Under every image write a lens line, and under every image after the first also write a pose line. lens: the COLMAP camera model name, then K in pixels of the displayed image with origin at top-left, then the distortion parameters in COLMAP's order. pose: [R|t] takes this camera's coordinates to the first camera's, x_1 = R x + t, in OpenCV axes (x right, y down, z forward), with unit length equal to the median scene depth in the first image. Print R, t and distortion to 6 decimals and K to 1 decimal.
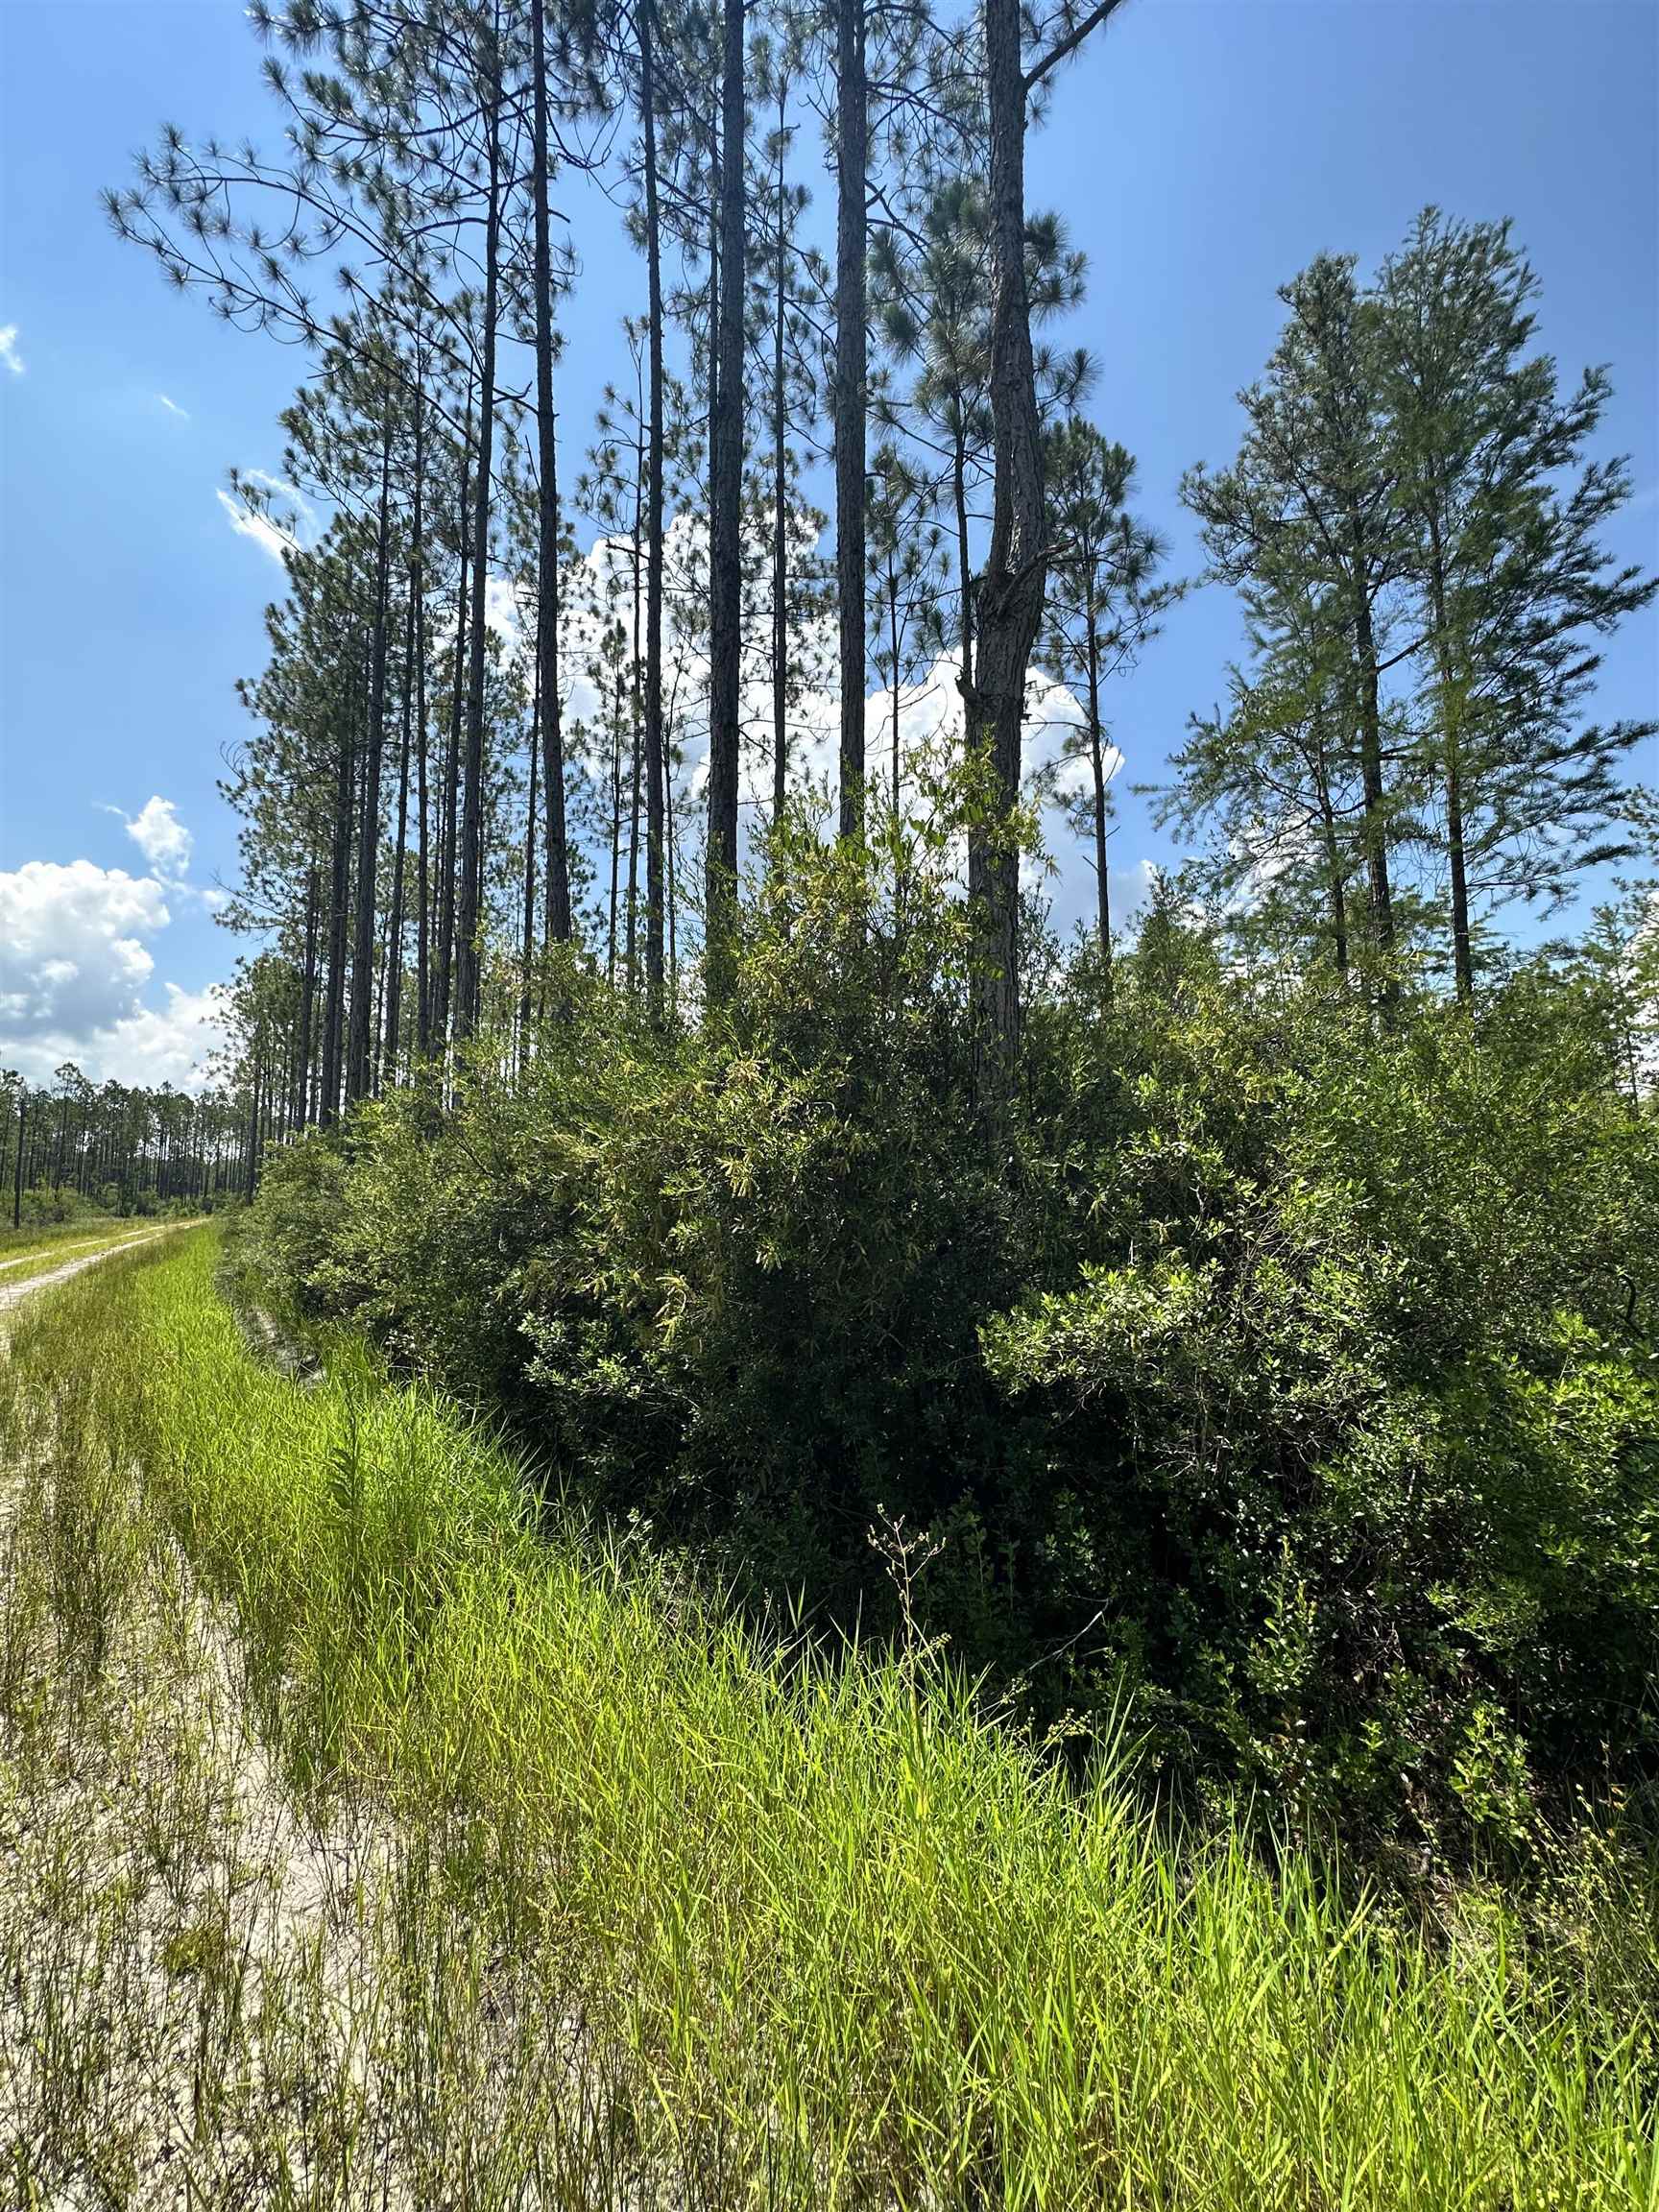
lens RADIAL K [[896.5, 0, 829.5], [0, 896.5, 1106.0], [0, 0, 1]] dist [-0.000129, 0.000266]
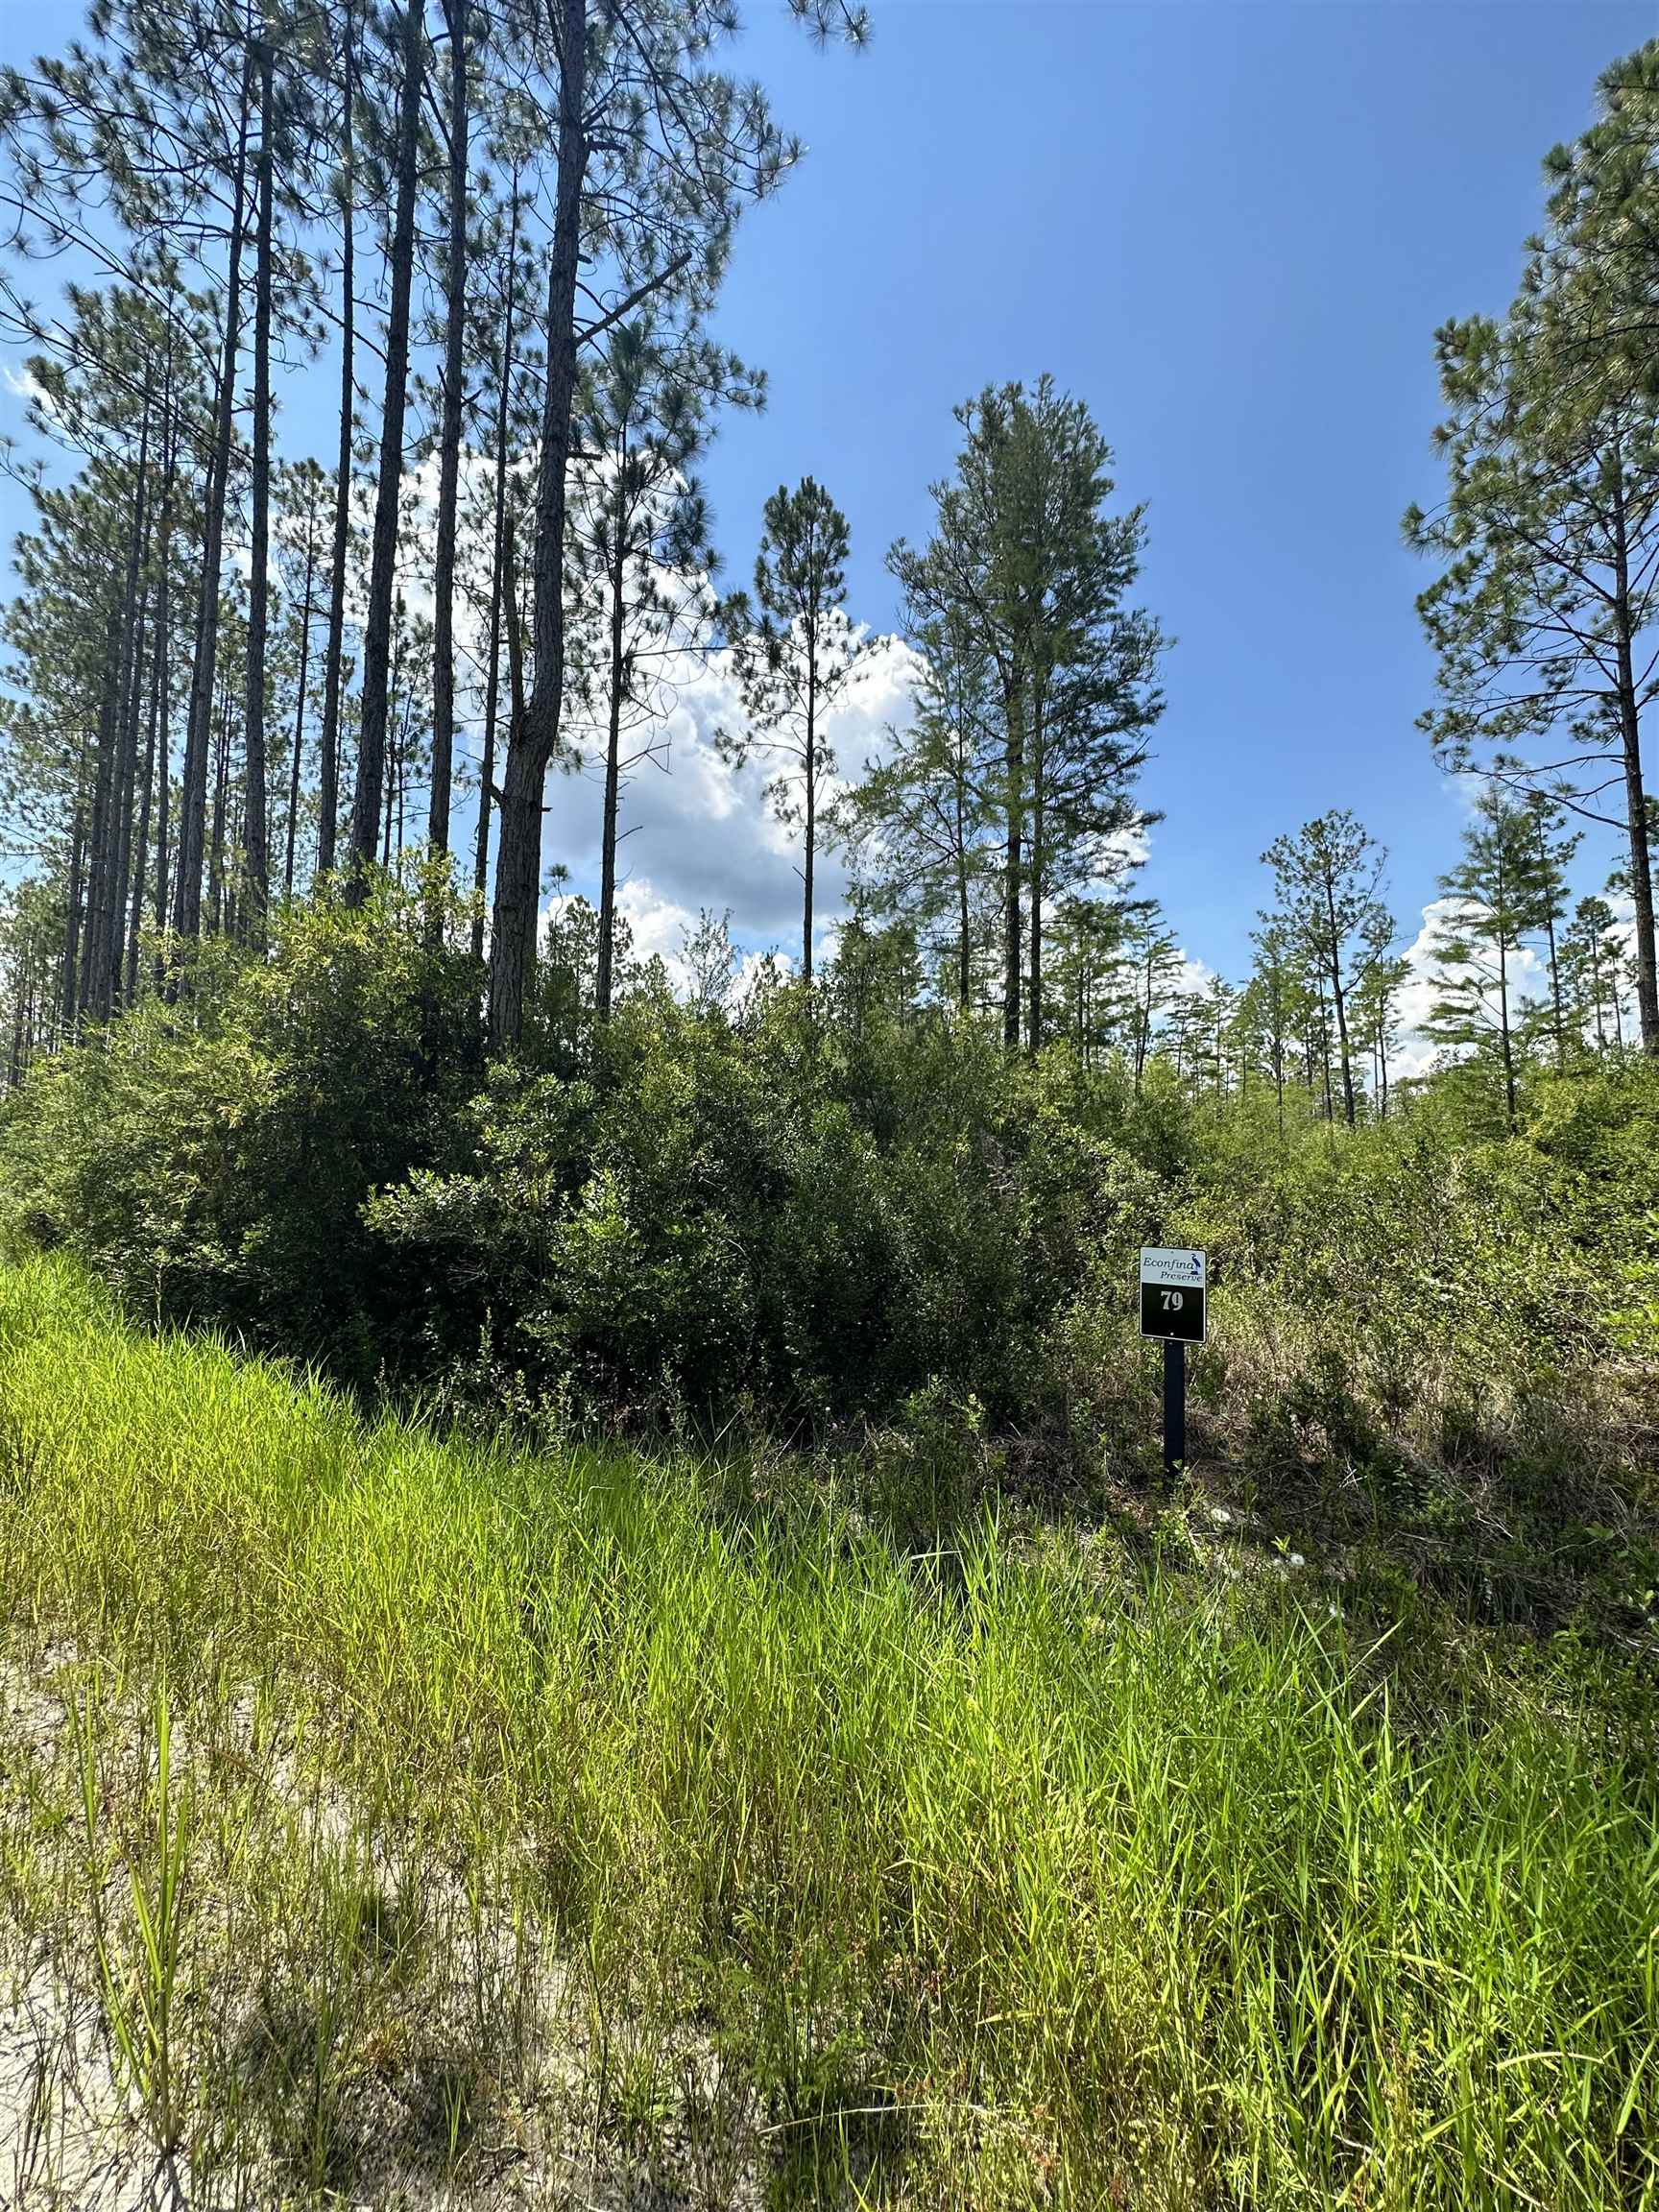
lens RADIAL K [[896.5, 0, 829.5], [0, 896.5, 1106.0], [0, 0, 1]] dist [-0.000129, 0.000266]
pose [[0.986995, 0.039159, 0.155907, 0.172178], [-0.045499, 0.998268, 0.037305, -0.012352], [-0.154176, -0.043913, 0.987067, -0.190342]]
